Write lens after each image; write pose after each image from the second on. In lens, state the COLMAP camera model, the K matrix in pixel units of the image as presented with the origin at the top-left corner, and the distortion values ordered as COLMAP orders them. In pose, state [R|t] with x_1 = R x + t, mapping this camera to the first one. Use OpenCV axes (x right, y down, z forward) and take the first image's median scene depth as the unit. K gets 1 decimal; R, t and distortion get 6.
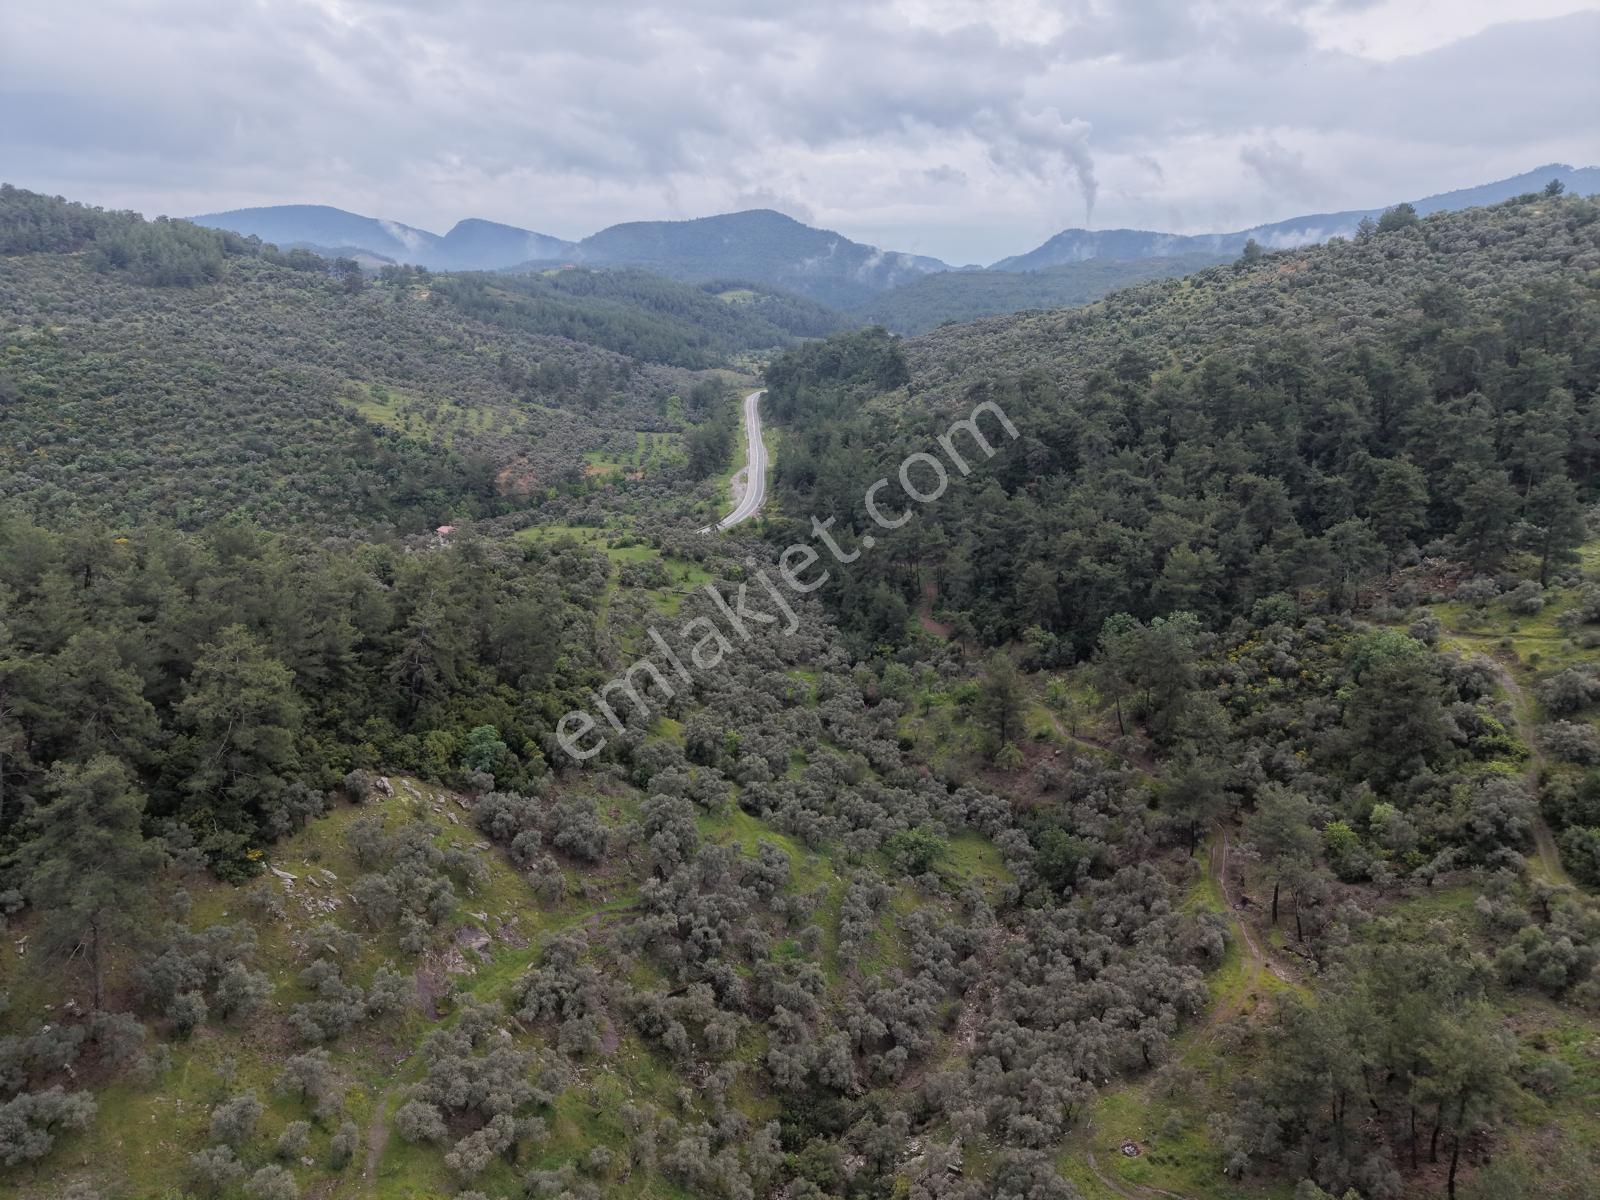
lens RADIAL K [[1070.4, 0, 801.2], [0, 1070.4, 594.0], [0, 0, 1]] dist [0.030258, -0.032585]
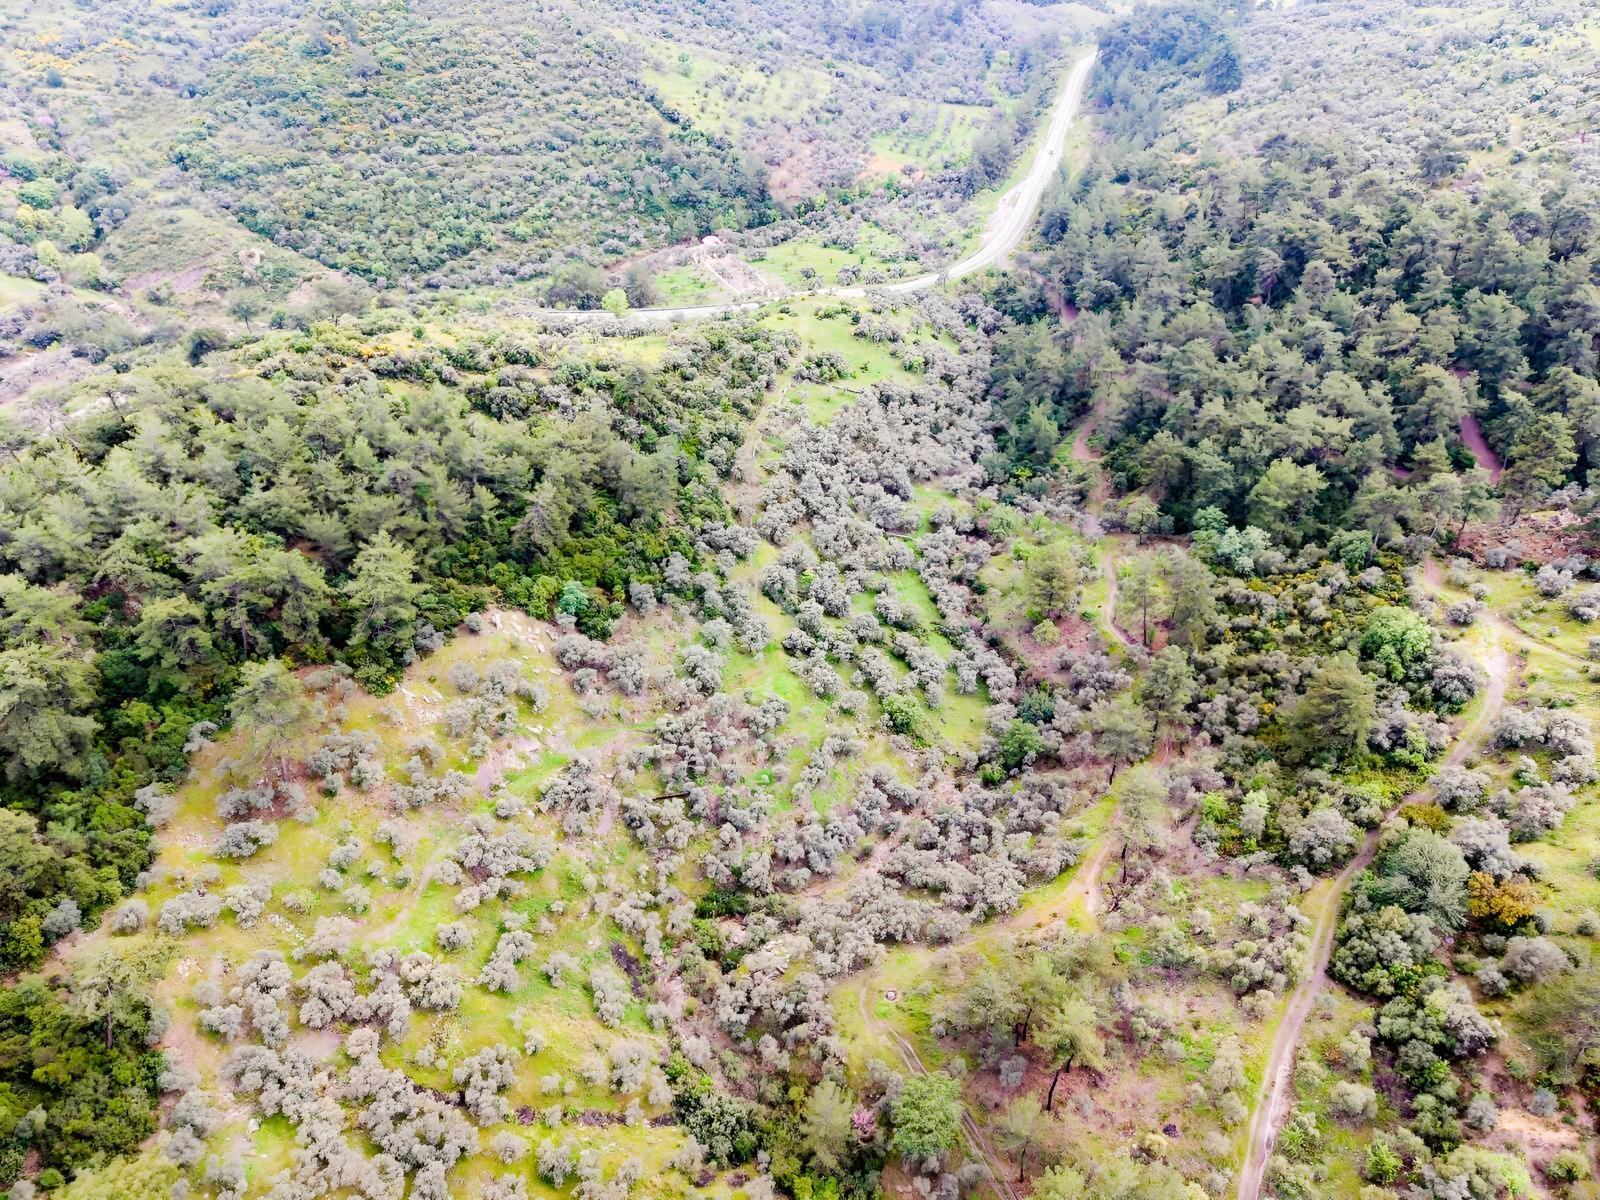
lens RADIAL K [[1070.4, 0, 801.2], [0, 1070.4, 594.0], [0, 0, 1]] dist [0.030258, -0.032585]
pose [[0.942254, 0.209145, -0.261563, 0.115763], [-0.107210, 0.928296, 0.356050, -0.129045], [0.317274, -0.307448, 0.897114, -0.050700]]
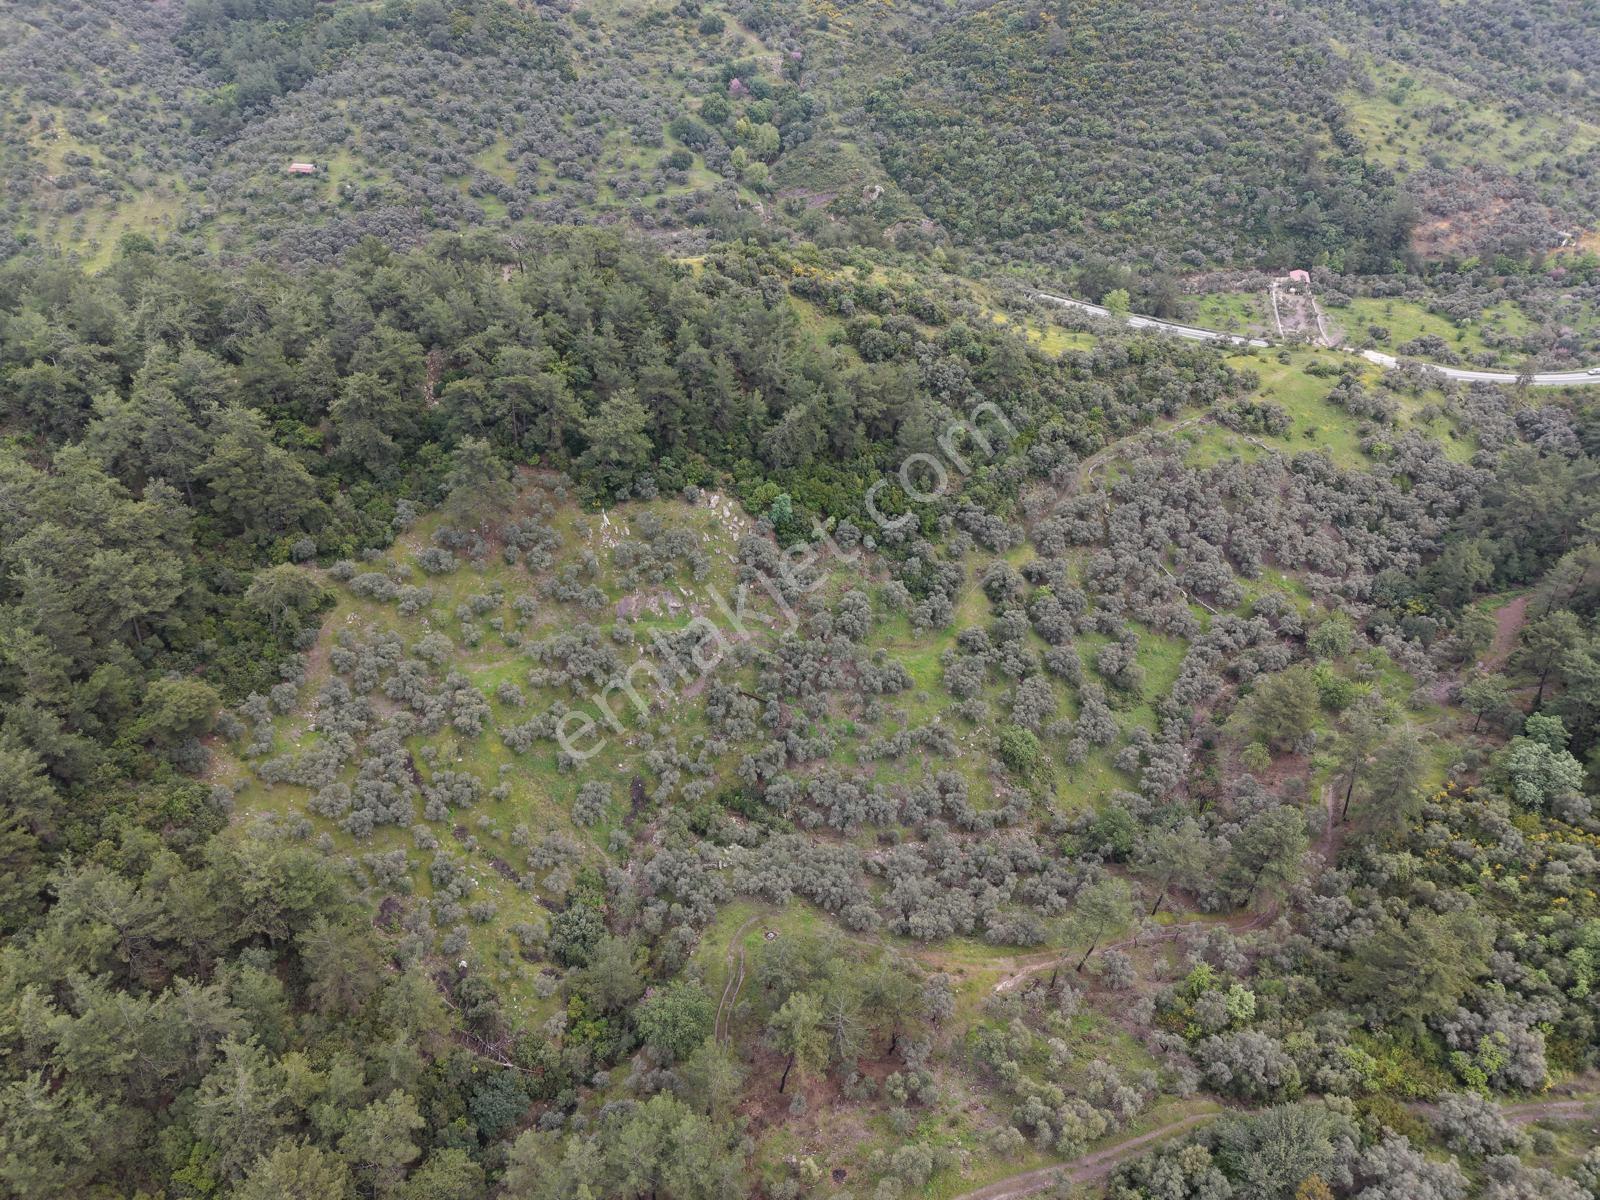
lens RADIAL K [[1070.4, 0, 801.2], [0, 1070.4, 594.0], [0, 0, 1]] dist [0.030258, -0.032585]
pose [[0.502301, 0.528616, -0.684294, 0.283599], [-0.257524, 0.846915, 0.465206, -0.160135], [0.825454, -0.057451, 0.561538, 0.047804]]
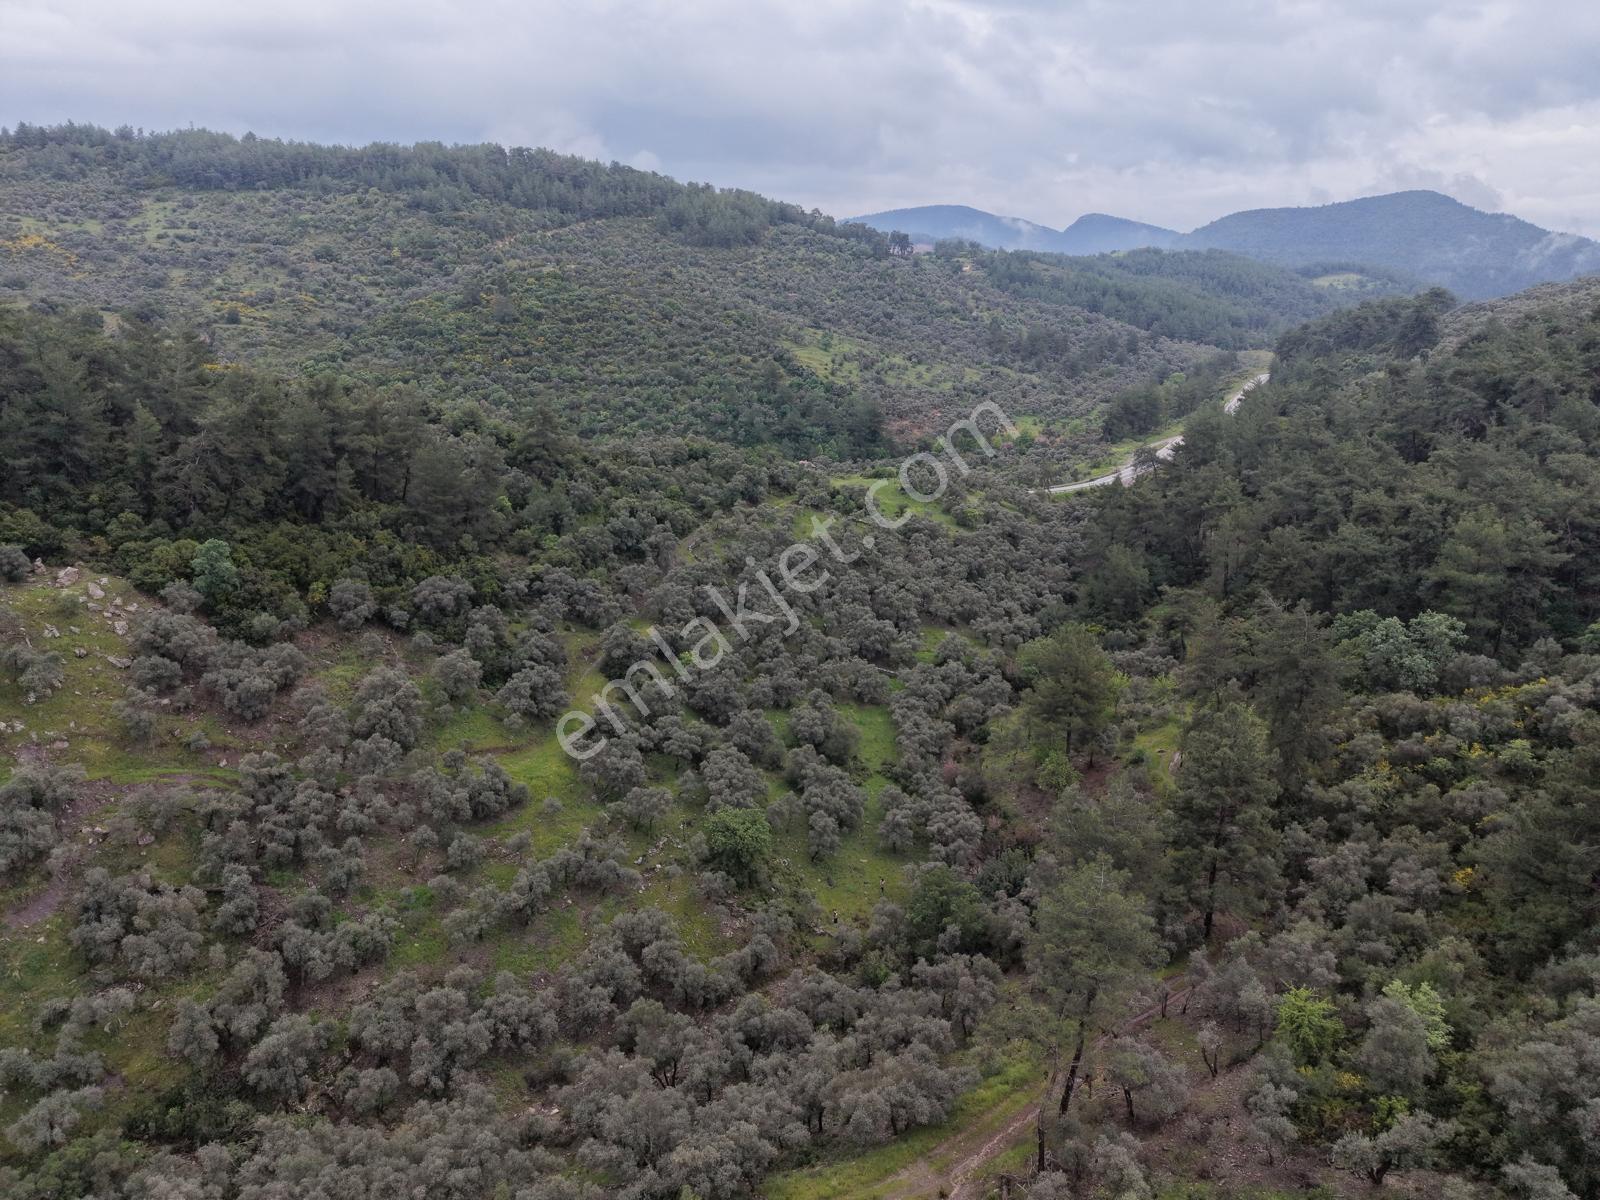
lens RADIAL K [[1066.4, 0, 800.0], [0, 1066.4, 600.0], [0, 0, 1]] dist [0.049329, -0.056683]
pose [[0.851616, 0.159106, -0.499436, 0.180930], [-0.157103, 0.986492, 0.046382, 0.018547], [0.500069, 0.038963, 0.865109, 0.163009]]
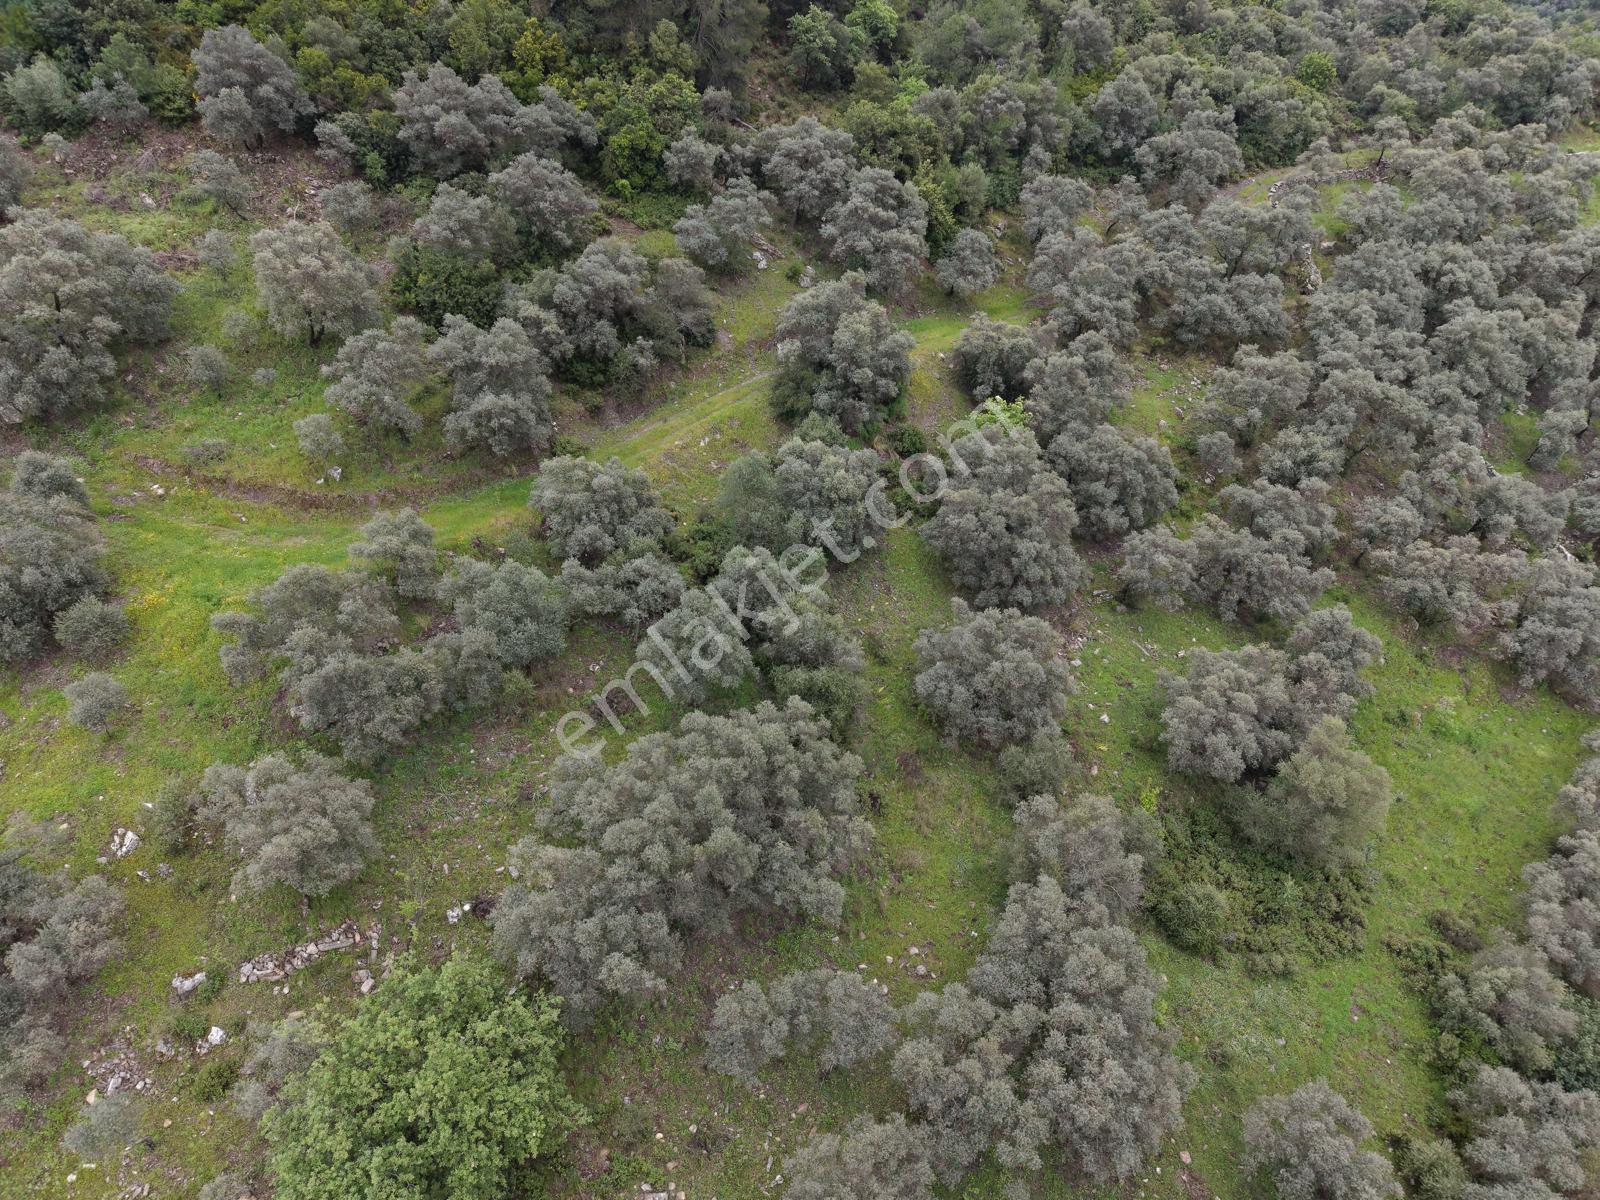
lens RADIAL K [[1066.4, 0, 800.0], [0, 1066.4, 600.0], [0, 0, 1]] dist [0.049329, -0.056683]
pose [[0.280226, 0.520931, -0.806290, 0.088167], [-0.289931, 0.846647, 0.446240, 0.026789], [0.915103, 0.108720, 0.388287, 0.383067]]
